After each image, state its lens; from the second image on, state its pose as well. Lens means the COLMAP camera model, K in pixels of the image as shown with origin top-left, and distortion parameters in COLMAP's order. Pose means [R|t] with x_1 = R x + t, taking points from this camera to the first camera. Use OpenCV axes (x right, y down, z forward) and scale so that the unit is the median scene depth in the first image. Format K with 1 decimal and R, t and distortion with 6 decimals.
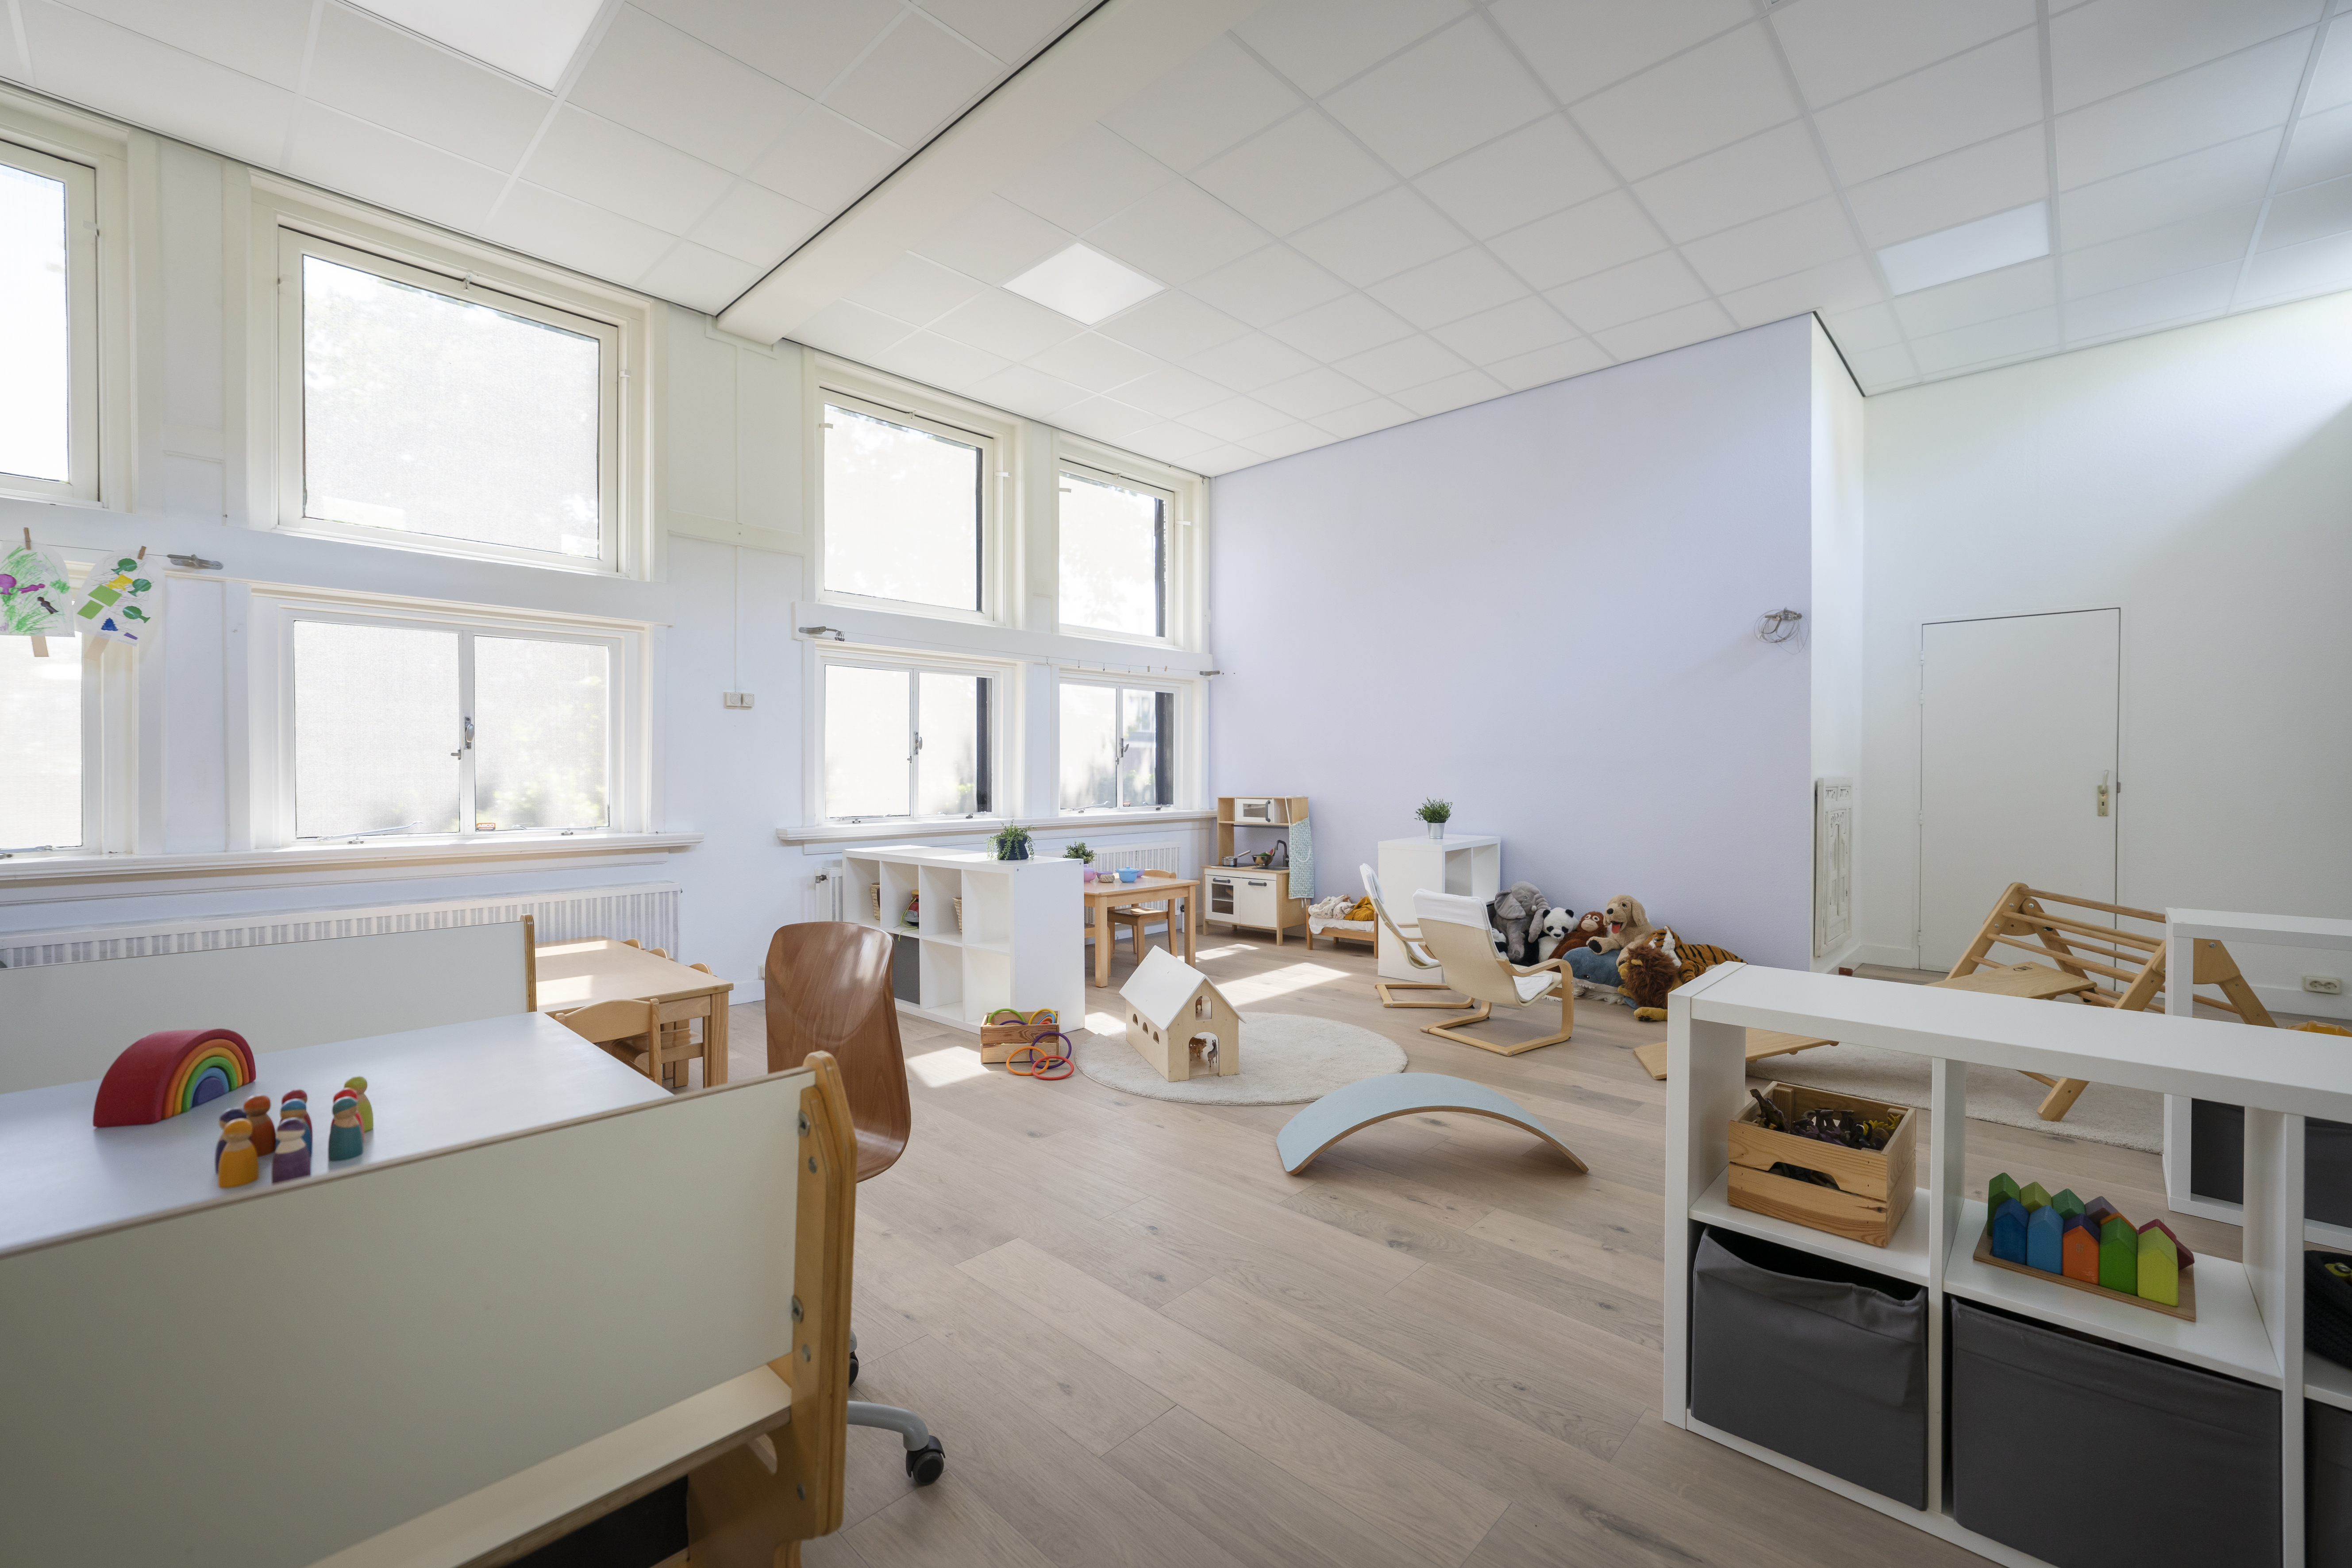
lens RADIAL K [[971.6, 0, 1175.8], [0, 971.6, 779.8], [0, 0, 1]] dist [-0.006446, 0.000736]
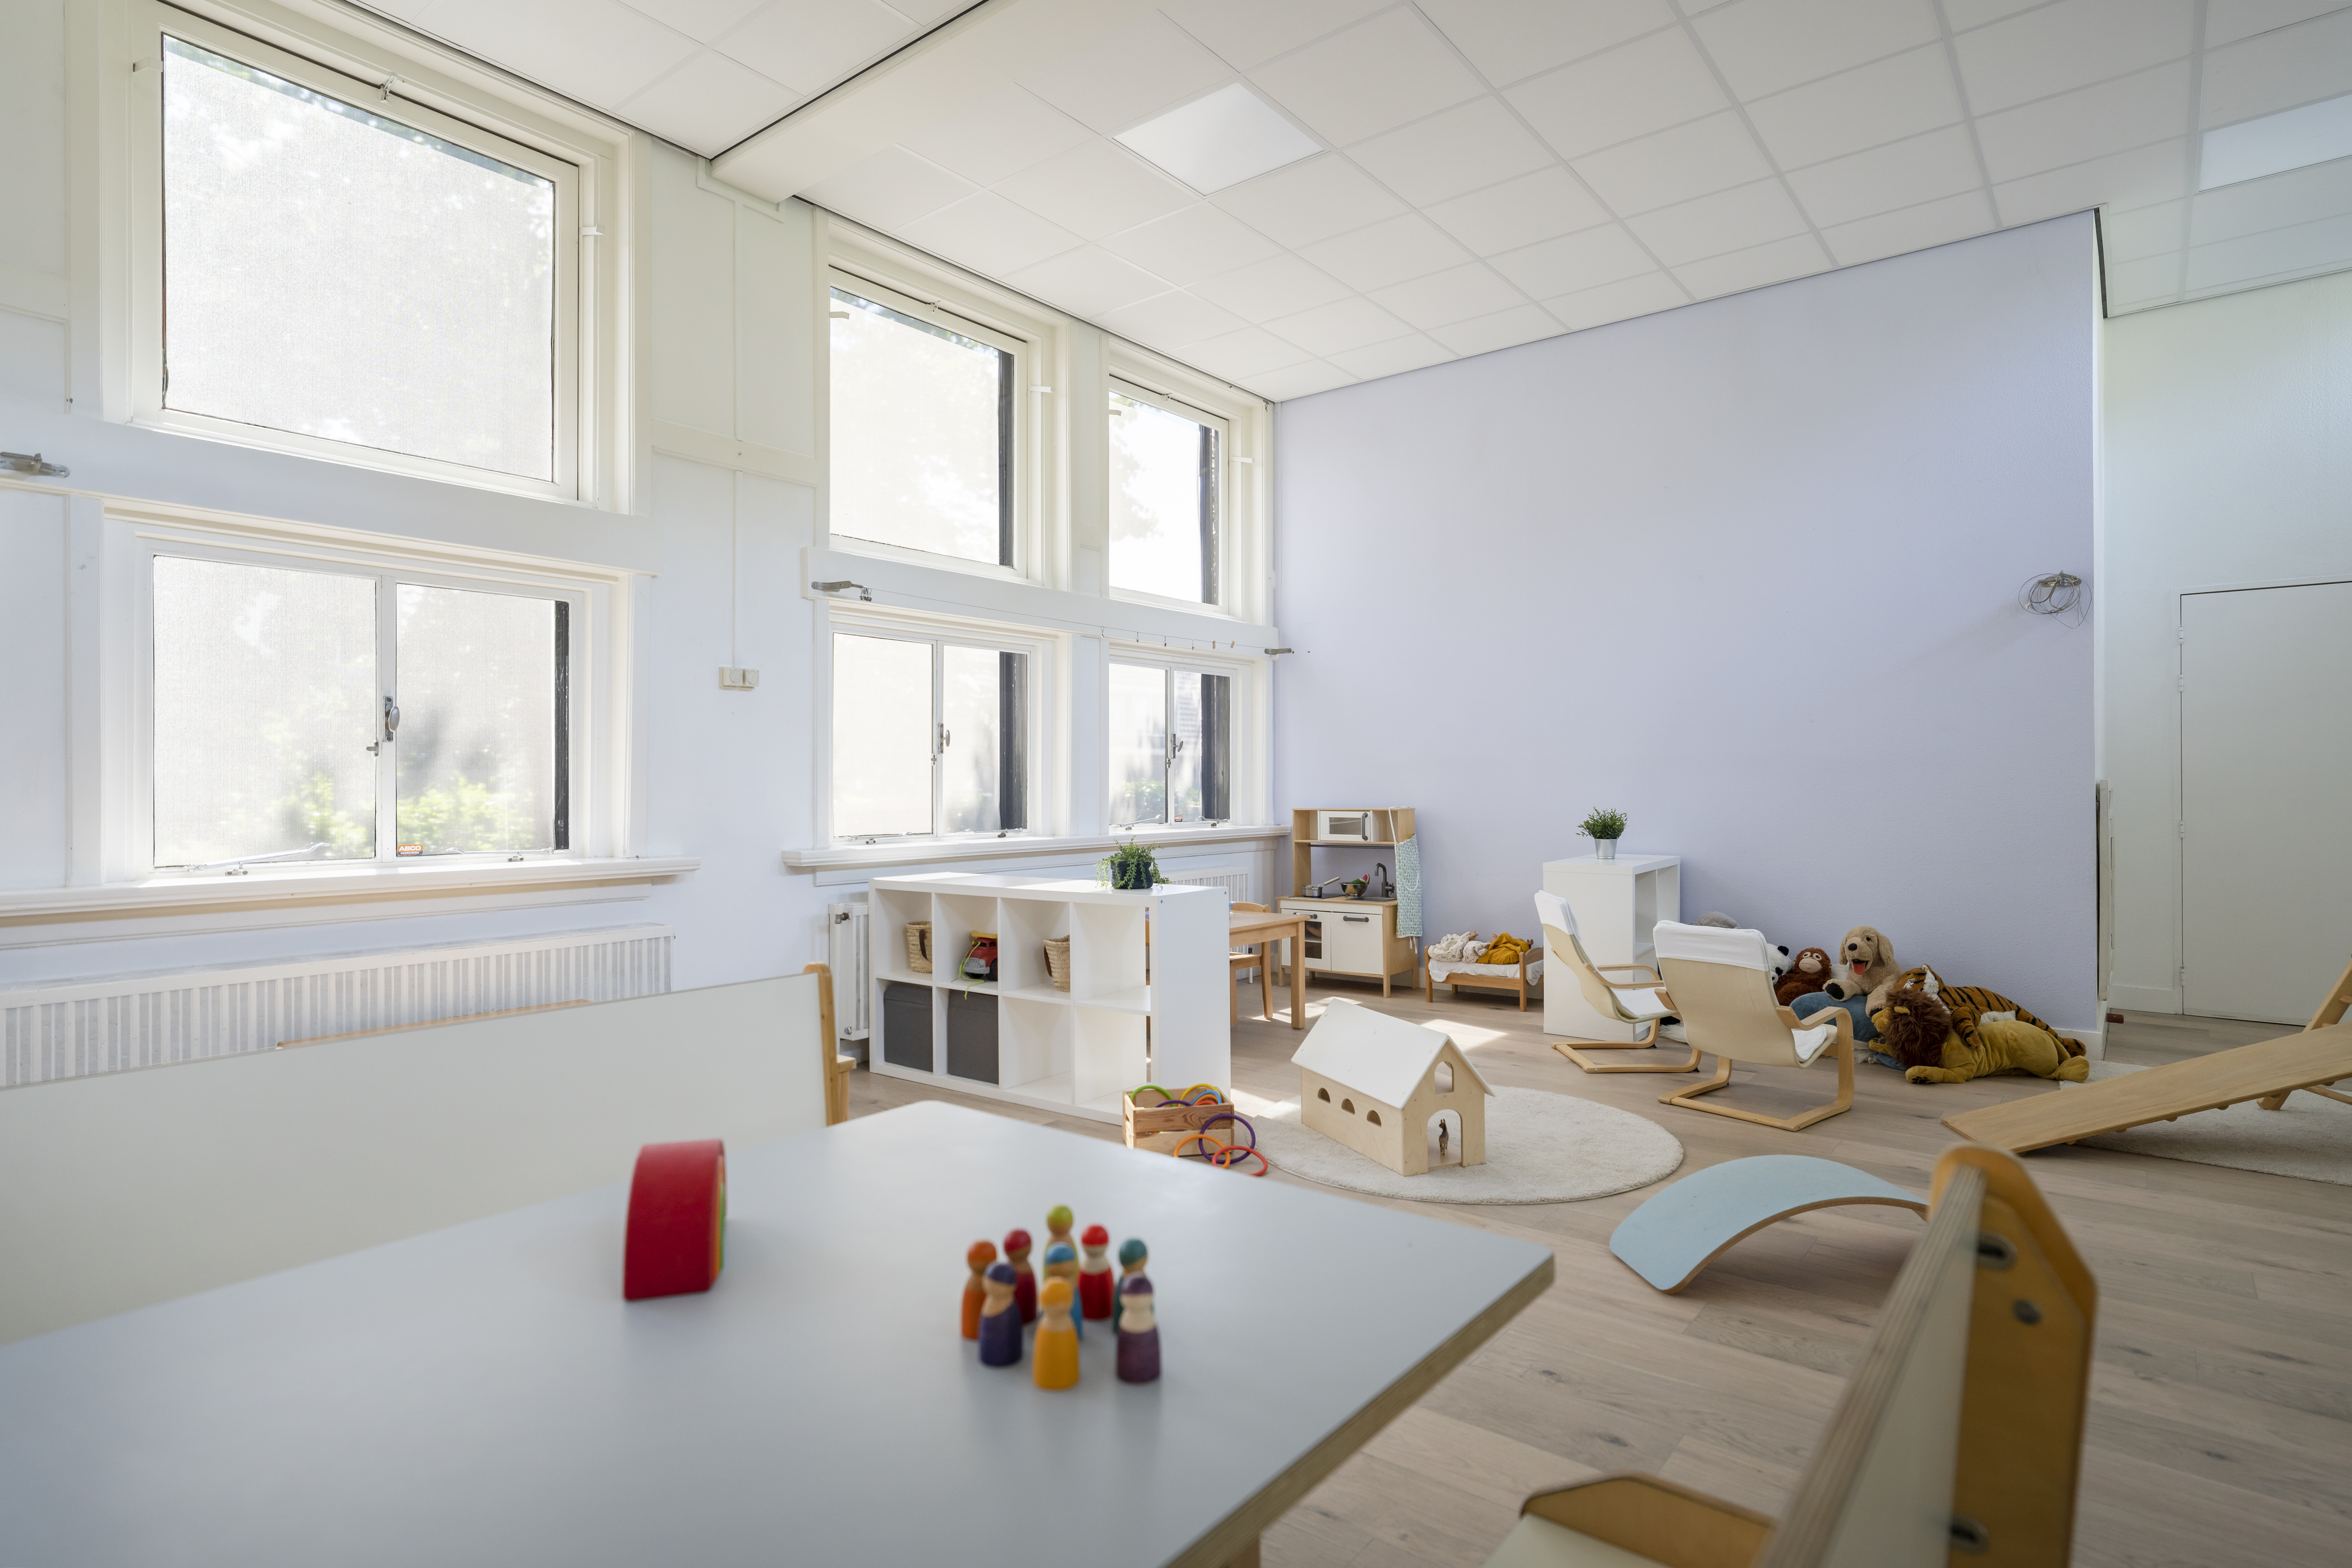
lens RADIAL K [[1223.0, 0, 1175.7], [0, 1223.0, 776.0], [0, 0, 1]] dist [0.011391, 0.001011]
pose [[0.995960, -0.001571, 0.089789, -0.209550], [0.002844, 0.999897, -0.014051, 0.007230], [-0.089758, 0.014250, 0.995862, 0.039903]]
